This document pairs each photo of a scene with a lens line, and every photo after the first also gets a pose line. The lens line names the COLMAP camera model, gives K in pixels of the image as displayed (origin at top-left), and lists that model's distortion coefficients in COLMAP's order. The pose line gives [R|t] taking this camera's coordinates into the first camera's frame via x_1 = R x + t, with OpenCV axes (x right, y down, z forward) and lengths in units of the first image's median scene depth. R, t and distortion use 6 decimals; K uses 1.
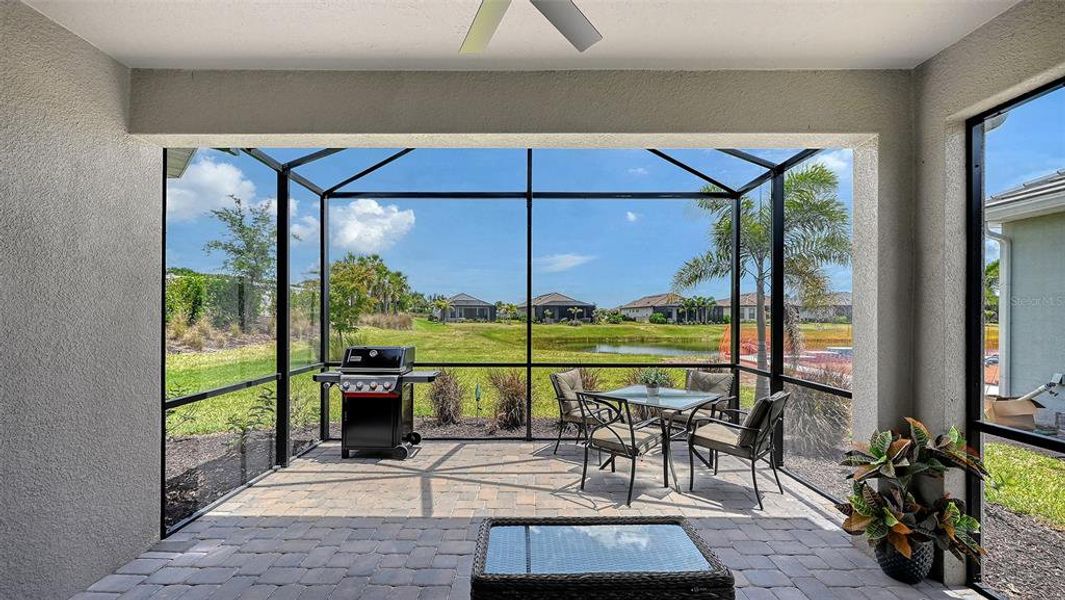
lens RADIAL K [[421.7, 0, 526.3], [0, 421.7, 315.4], [0, 0, 1]] dist [-0.005991, 0.000206]
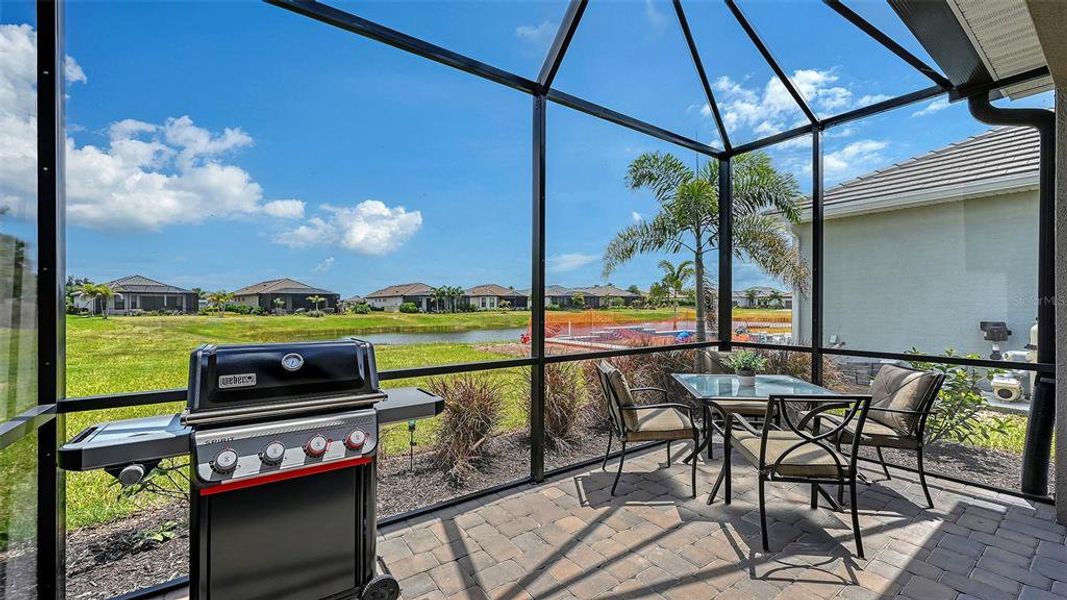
lens RADIAL K [[422.4, 0, 535.6], [0, 422.4, 301.6], [0, 0, 1]] dist [-0.005991, 0.000206]
pose [[0.810887, 0.000273, 0.585203, -0.363678], [0.005407, 0.999954, -0.007959, 0.035821], [-0.585178, 0.009618, 0.810848, 0.498870]]
